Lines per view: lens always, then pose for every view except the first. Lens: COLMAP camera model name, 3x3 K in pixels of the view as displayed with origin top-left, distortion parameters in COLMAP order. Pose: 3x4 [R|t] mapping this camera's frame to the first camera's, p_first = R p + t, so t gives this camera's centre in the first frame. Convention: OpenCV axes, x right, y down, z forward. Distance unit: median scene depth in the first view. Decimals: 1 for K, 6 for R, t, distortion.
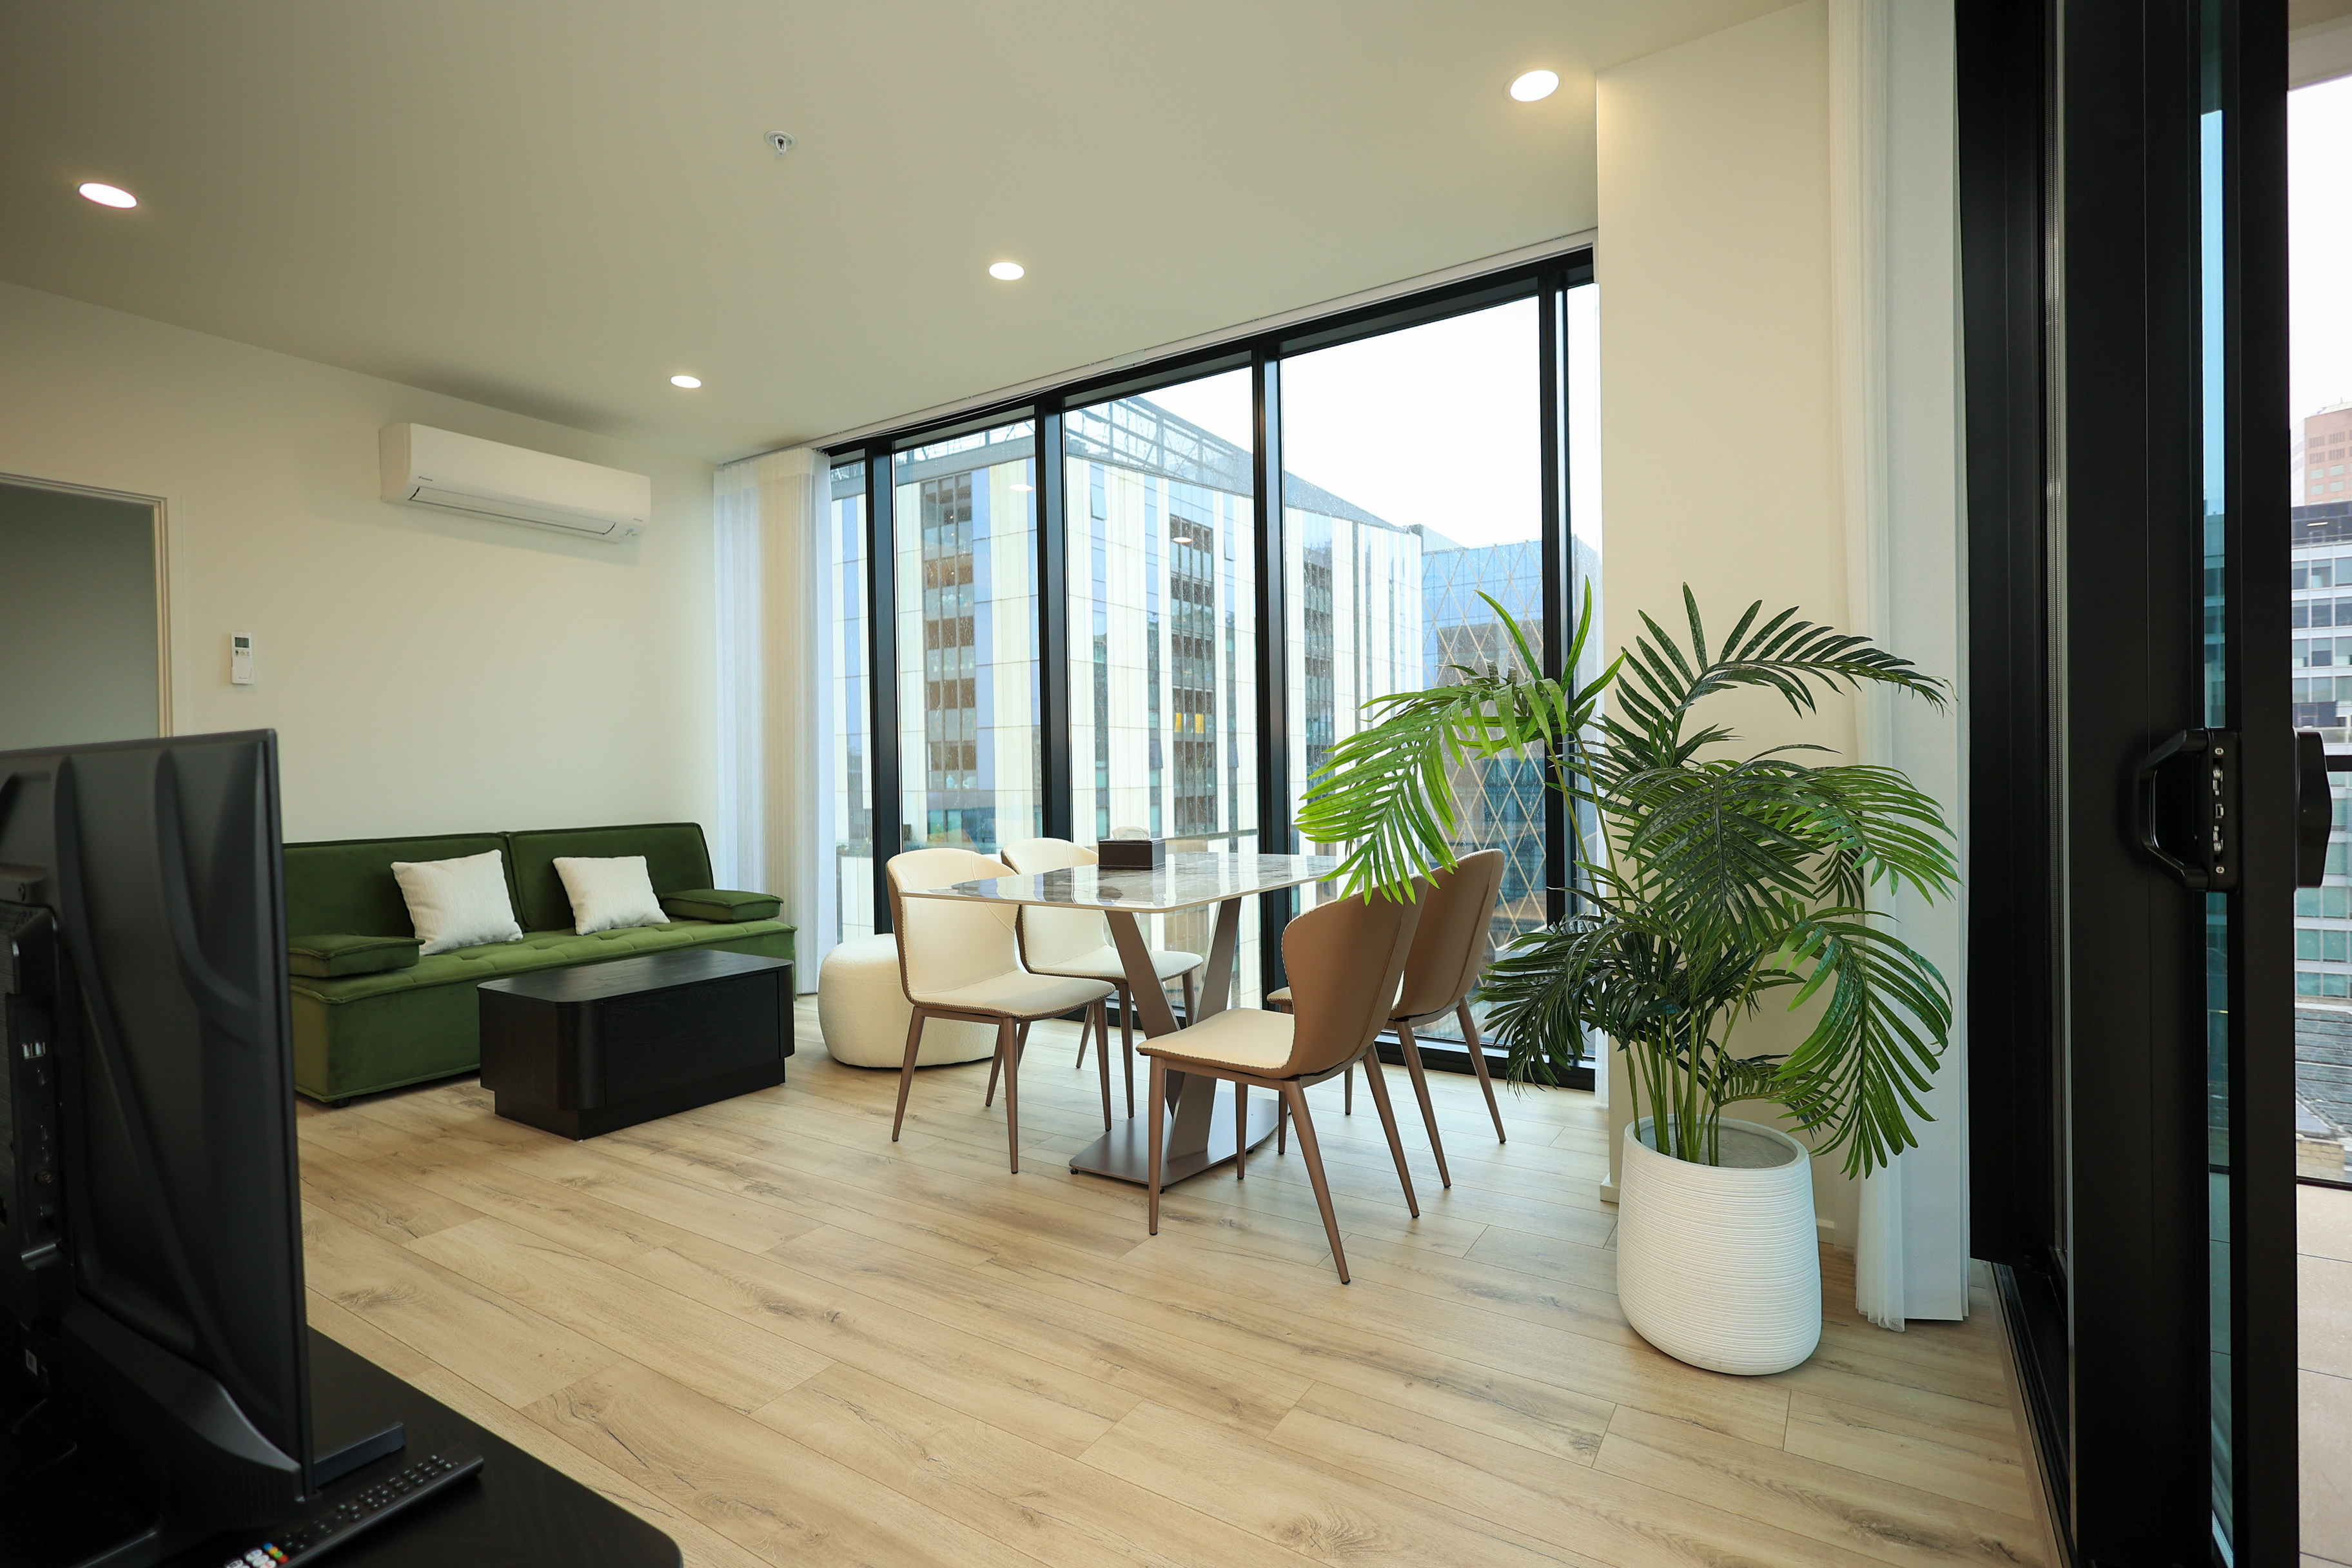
lens RADIAL K [[1085.2, 0, 1188.0], [0, 1085.2, 788.3], [0, 0, 1]] dist [-0.001441, 0.000650]
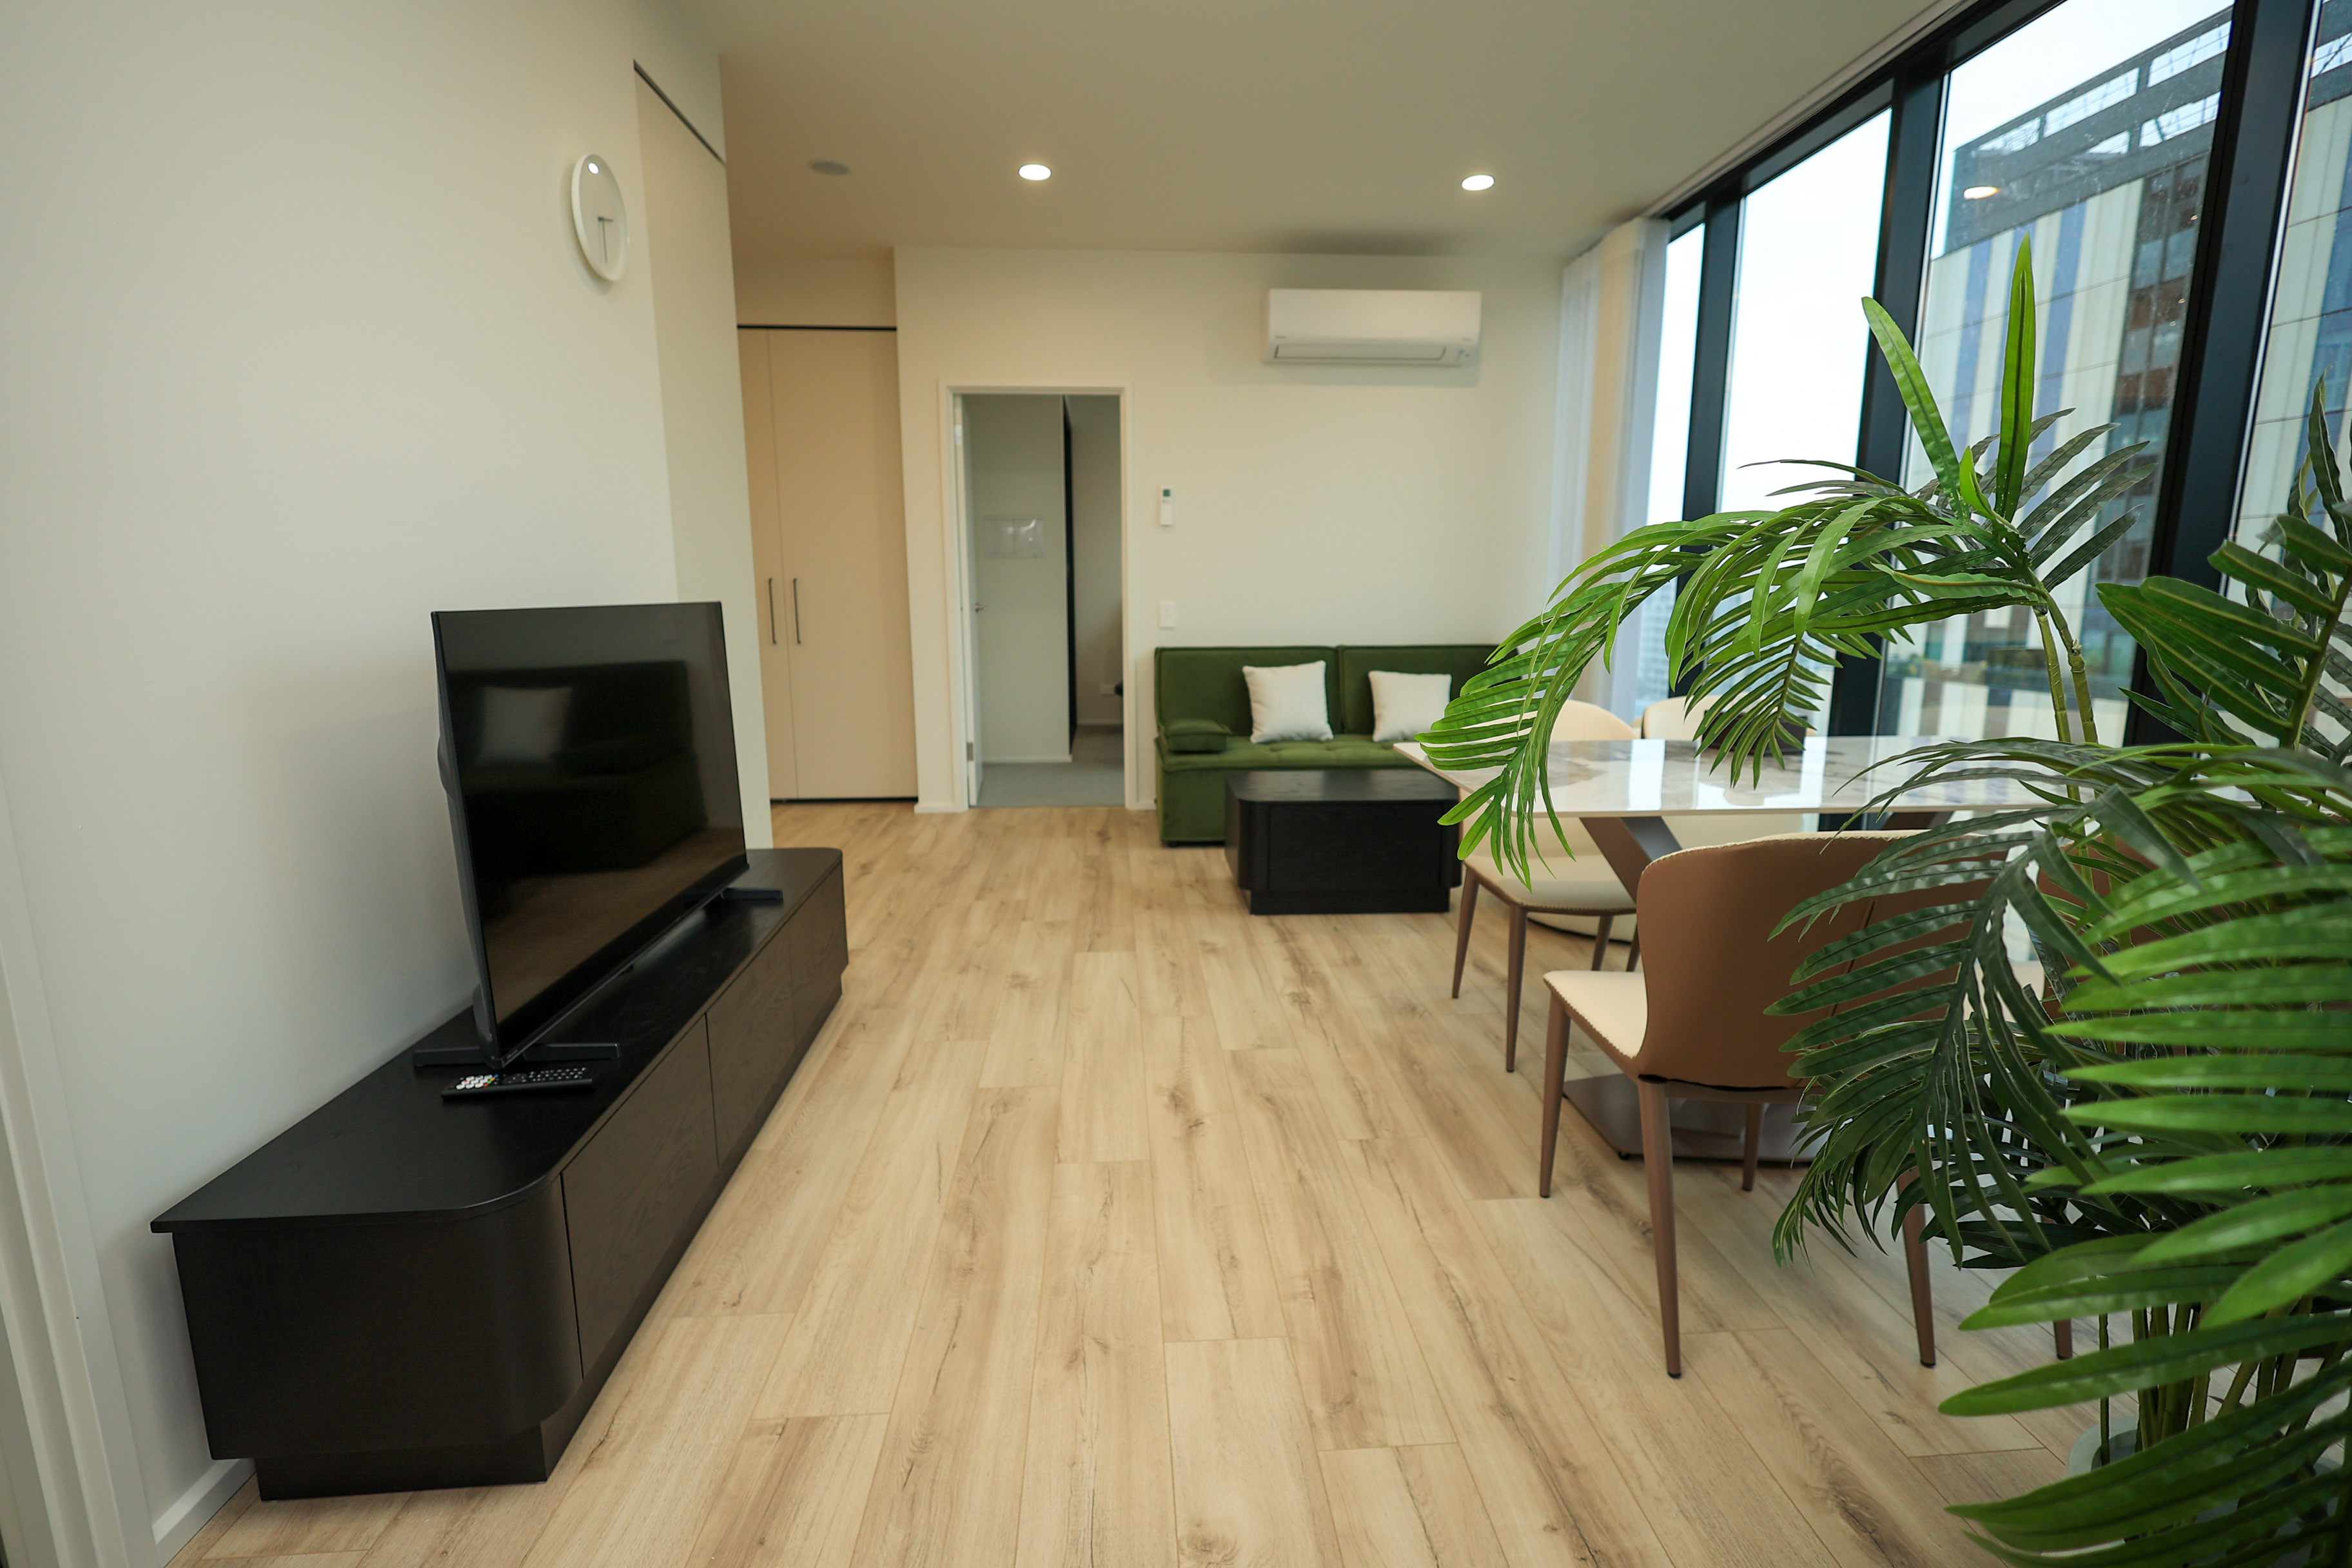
lens RADIAL K [[1090.1, 0, 1176.0], [0, 1090.1, 784.0], [0, 0, 1]] dist [-0.007096, 0.000323]
pose [[0.585547, 0.156683, -0.795352, 0.336732], [-0.017134, 0.983316, 0.181097, -0.033761], [0.810457, -0.092413, 0.578463, 0.266192]]
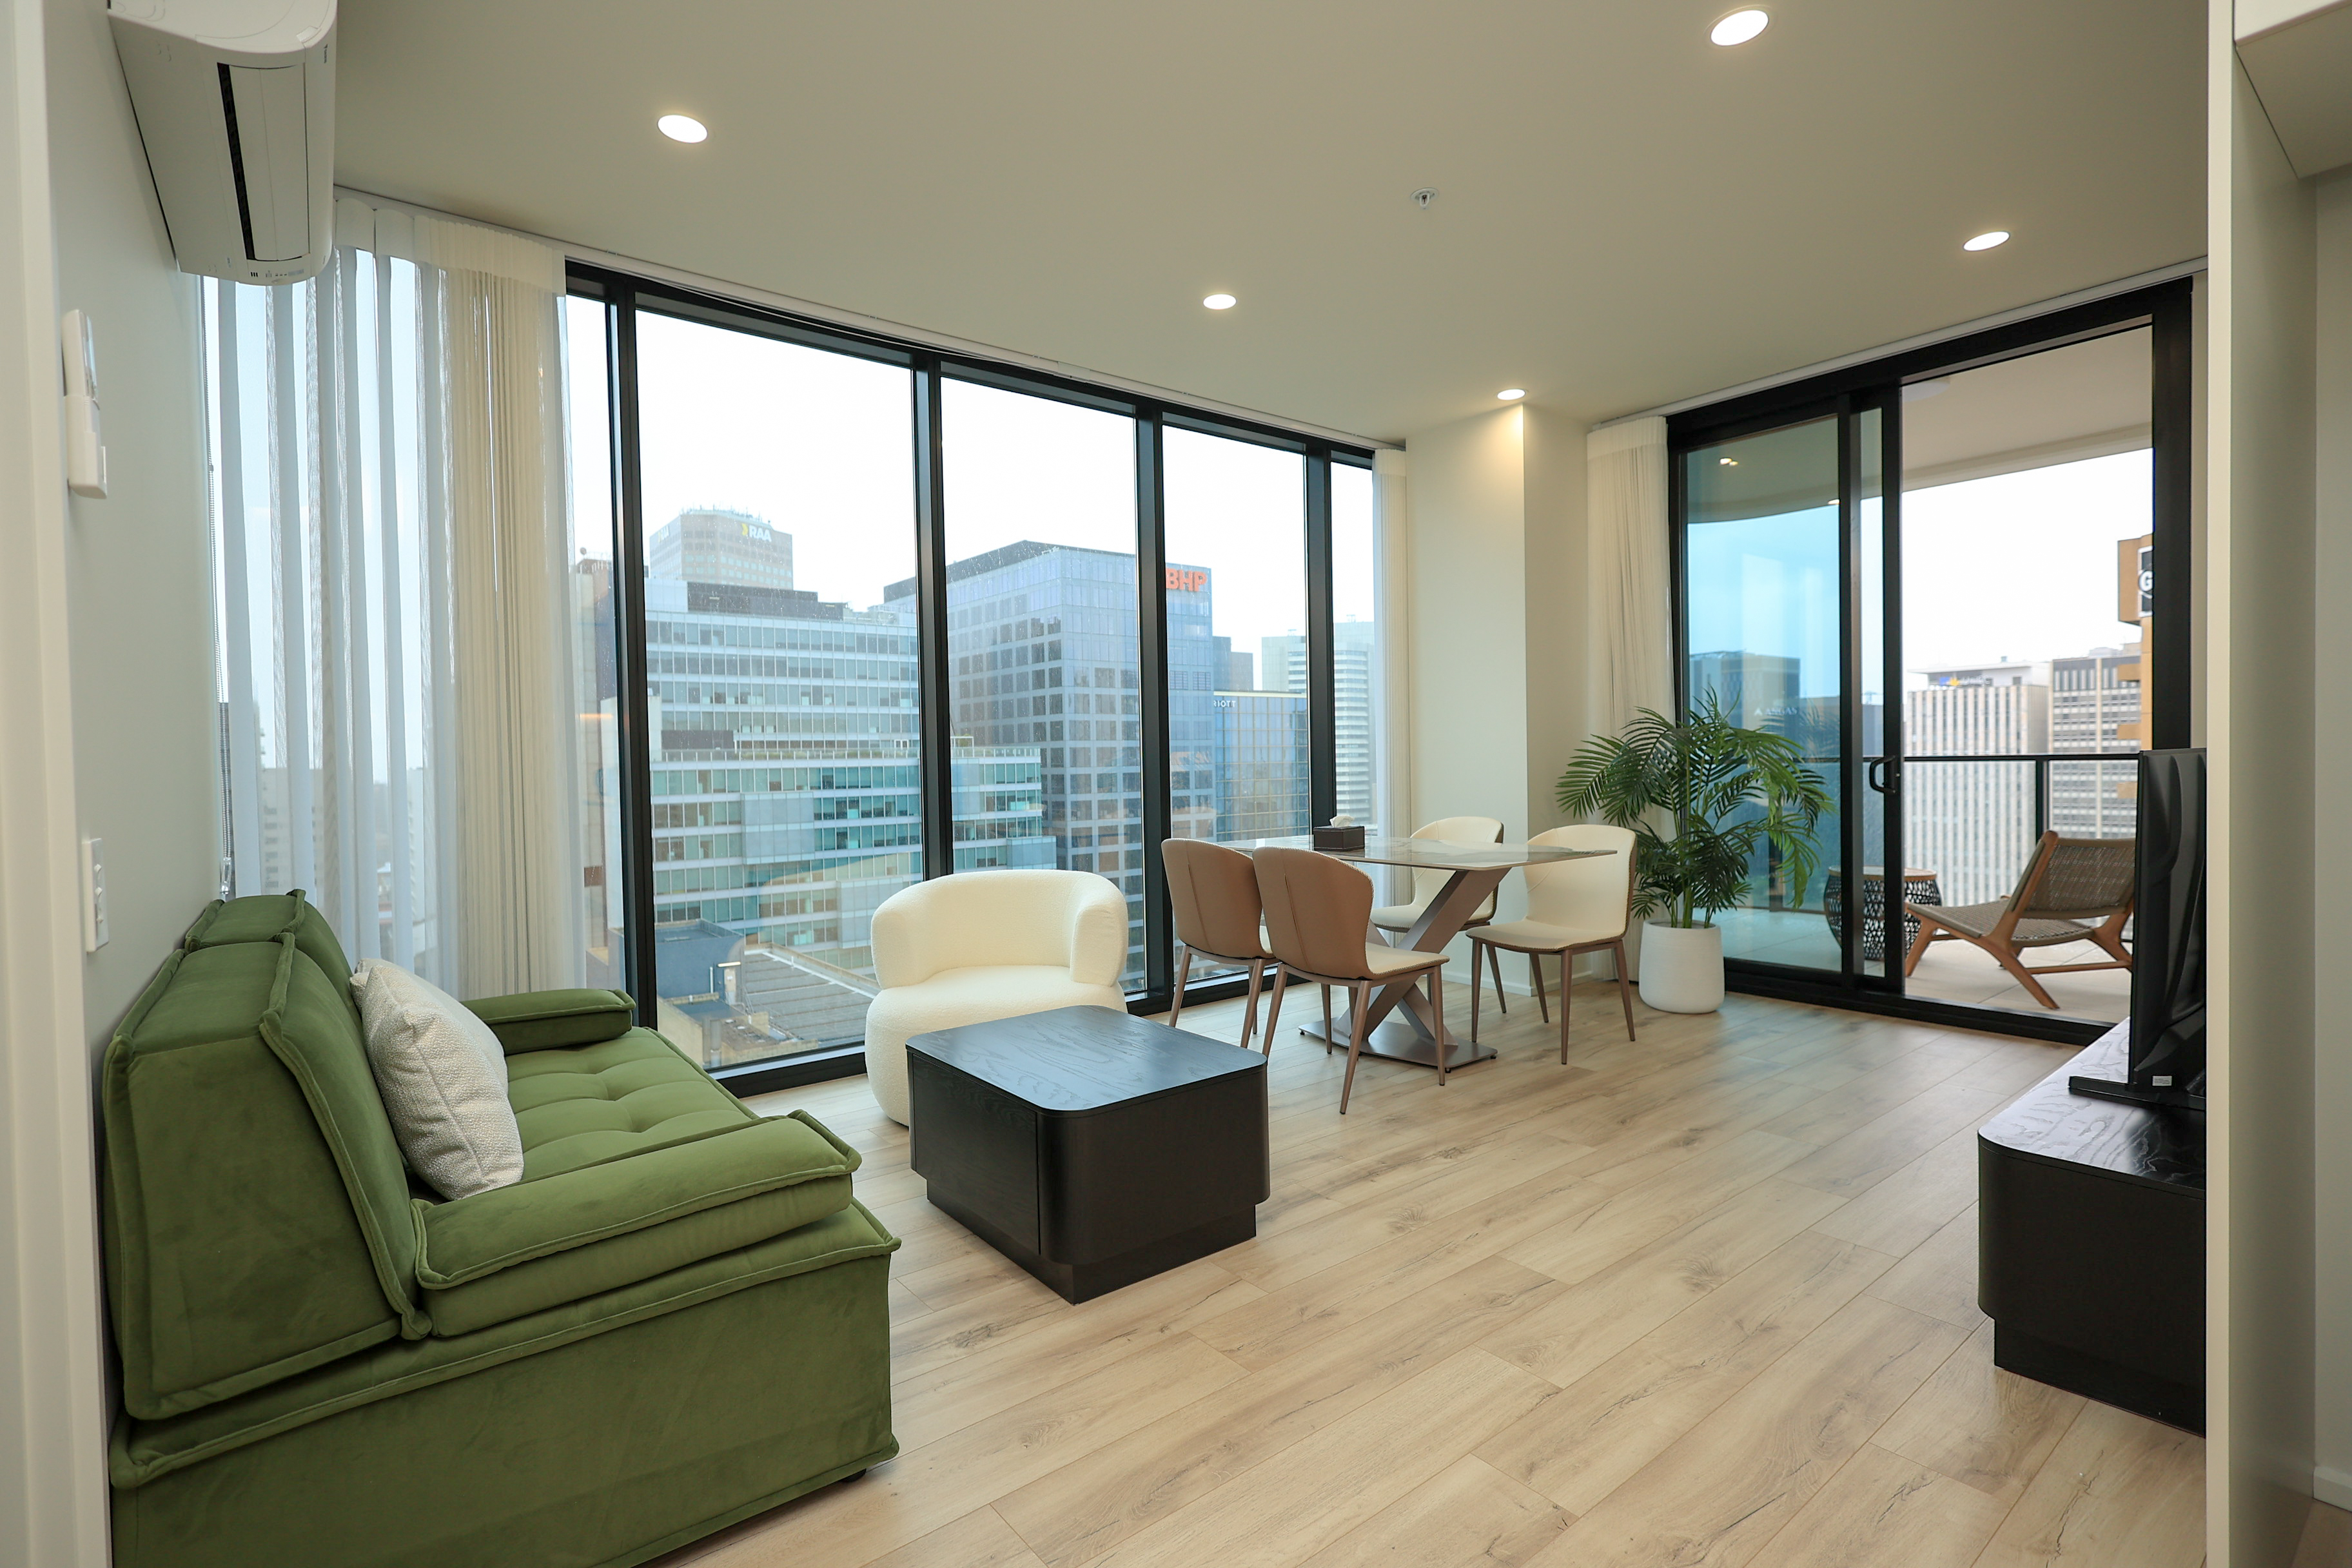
lens RADIAL K [[1086.3, 0, 1166.2], [0, 1086.3, 788.1], [0, 0, 1]] dist [-0.000069, 0.000234]
pose [[0.333571, -0.013707, 0.942625, -1.394267], [0.026043, 0.999647, 0.005321, -0.010811], [-0.942365, 0.022774, 0.333810, 0.825517]]
